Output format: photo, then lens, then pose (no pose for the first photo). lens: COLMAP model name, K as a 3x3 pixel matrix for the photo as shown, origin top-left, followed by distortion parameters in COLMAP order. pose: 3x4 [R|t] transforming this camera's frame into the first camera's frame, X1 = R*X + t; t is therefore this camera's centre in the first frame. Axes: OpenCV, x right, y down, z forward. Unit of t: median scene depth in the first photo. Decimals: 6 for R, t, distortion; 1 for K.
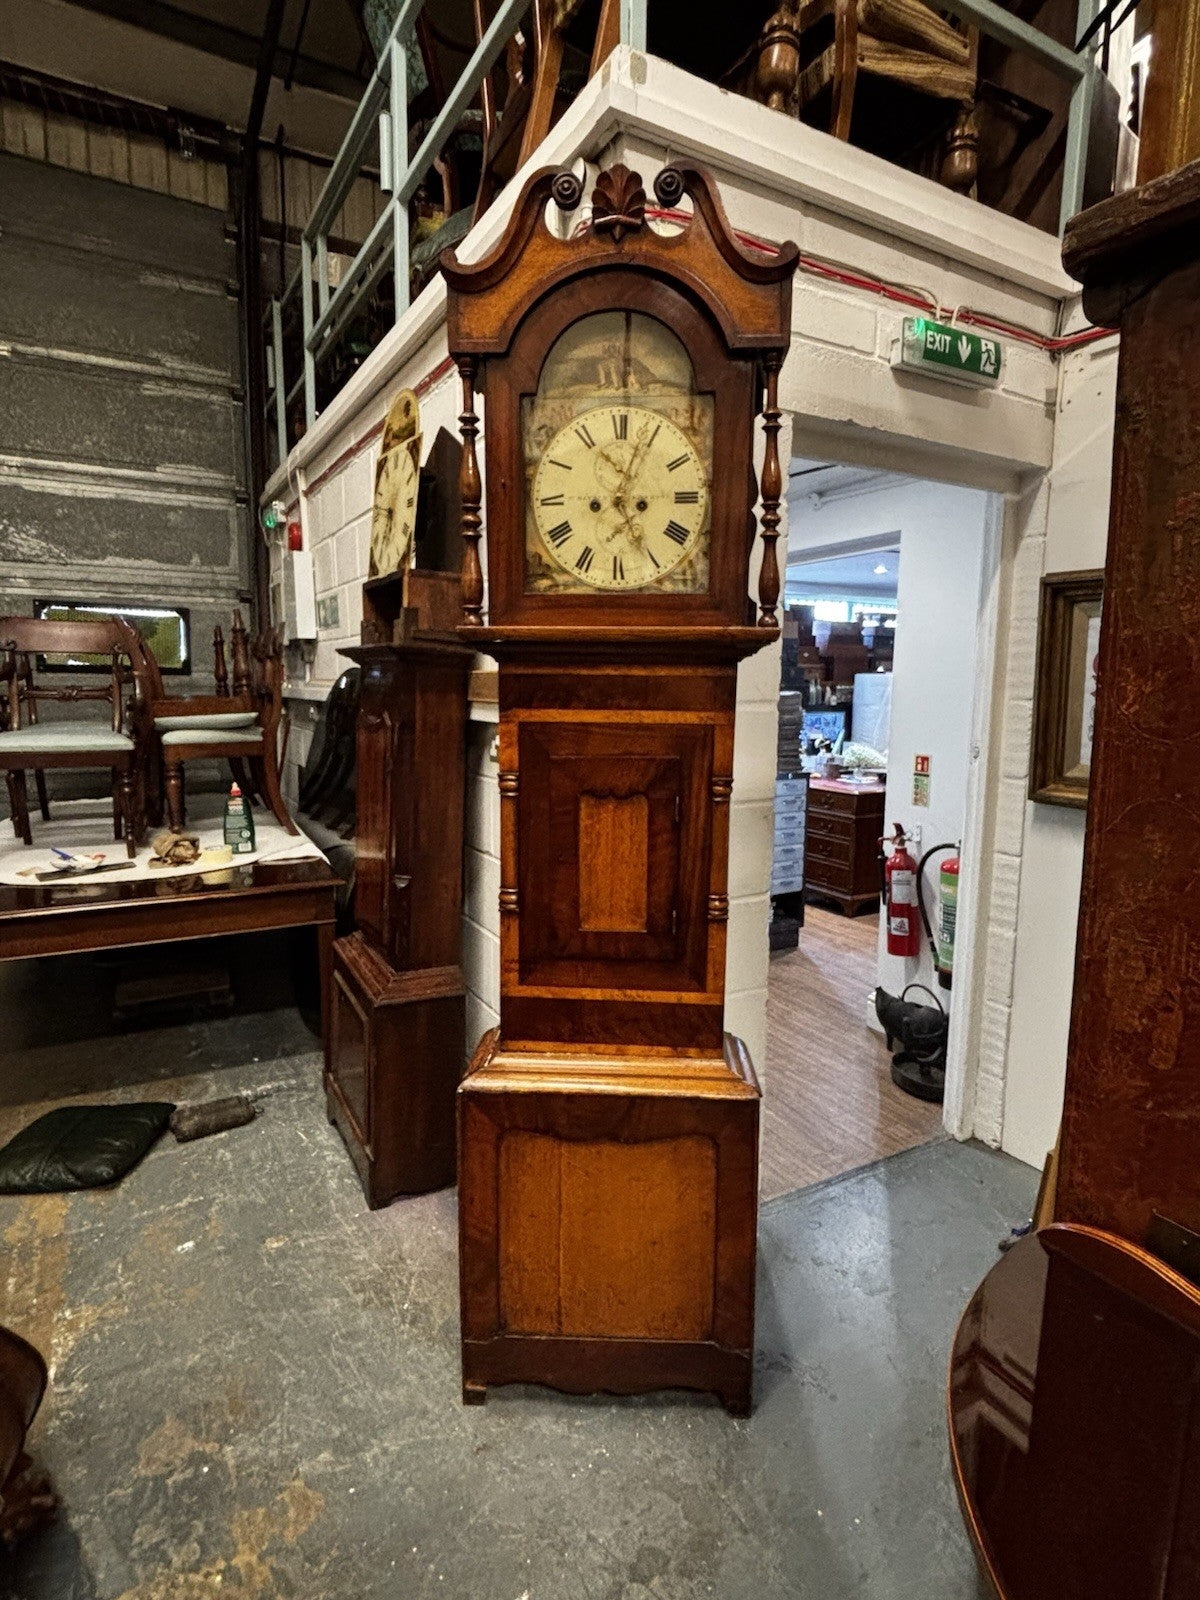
lens RADIAL K [[855.2, 0, 602.1], [0, 855.2, 790.4], [0, 0, 1]] dist [0.000880, -0.001418]
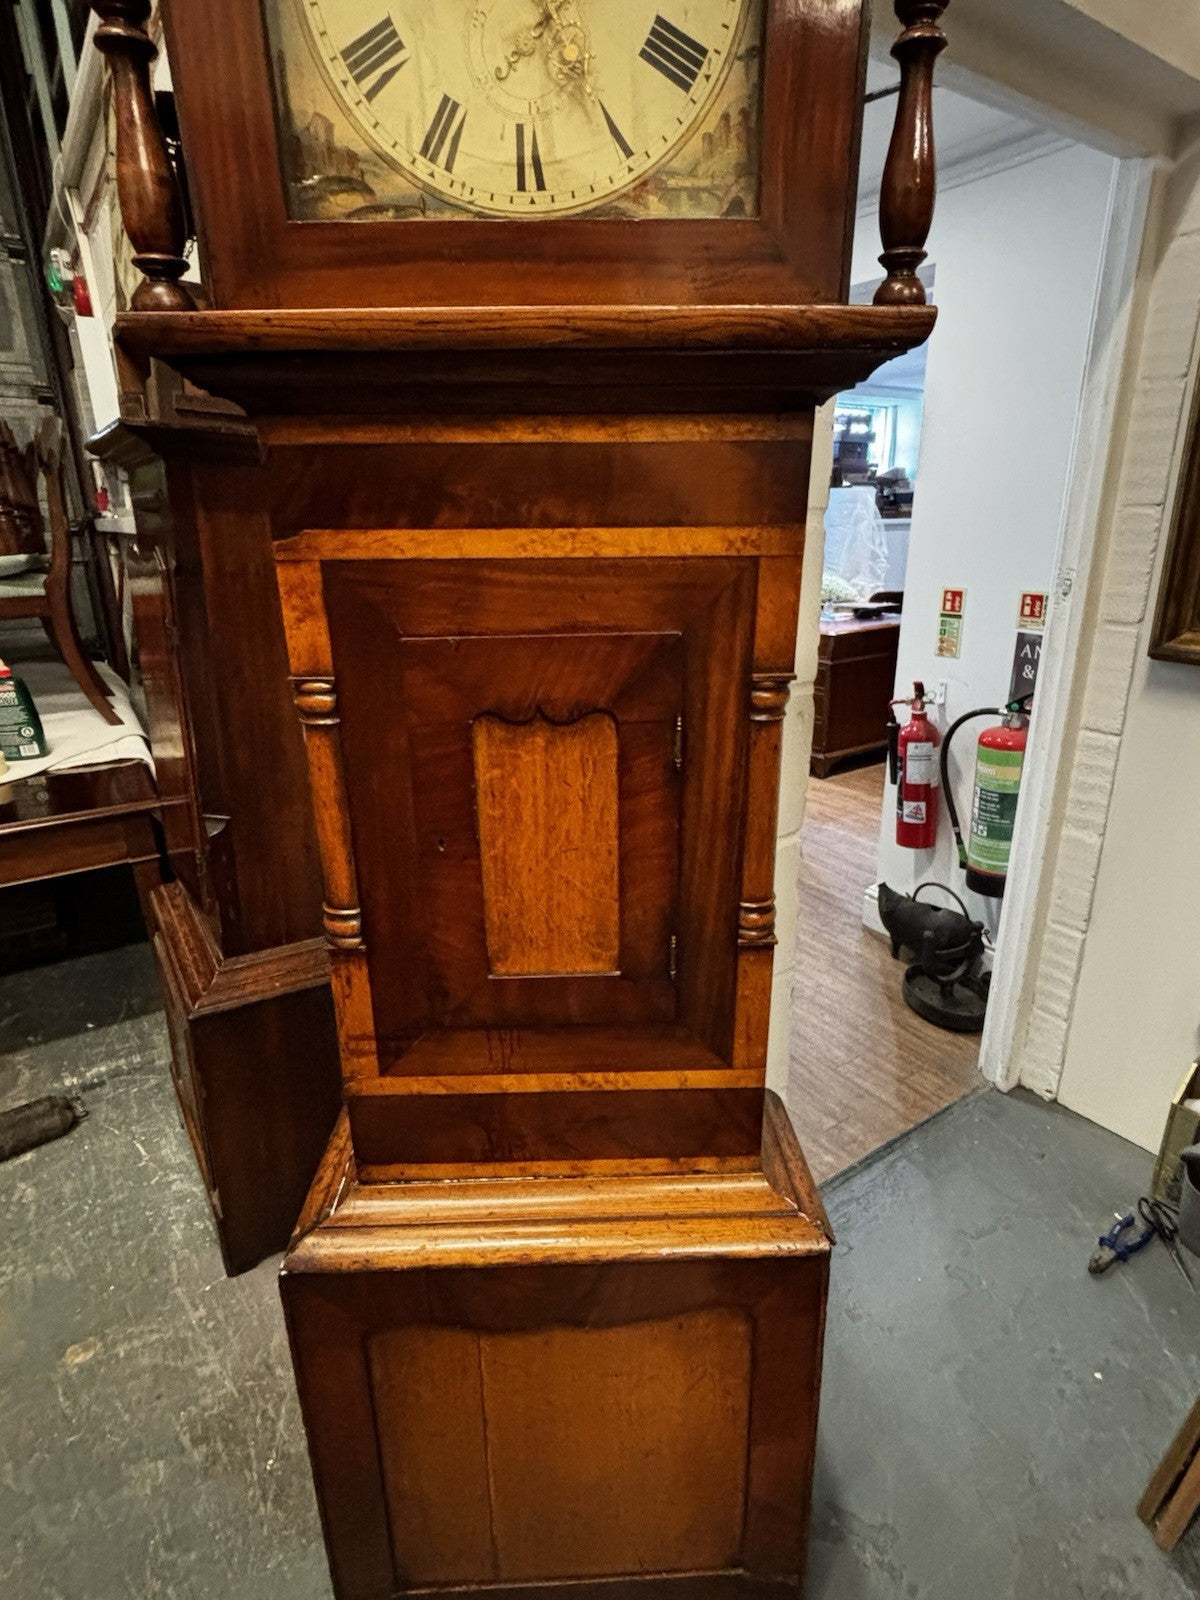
lens RADIAL K [[855.2, 0, 607.6], [0, 855.2, 793.5], [0, 0, 1]] dist [0.000880, -0.001418]
pose [[0.995954, -0.047281, 0.076421, 0.009926], [0.031692, 0.980561, 0.193637, -0.039947], [-0.084091, -0.190431, 0.978092, 0.494037]]
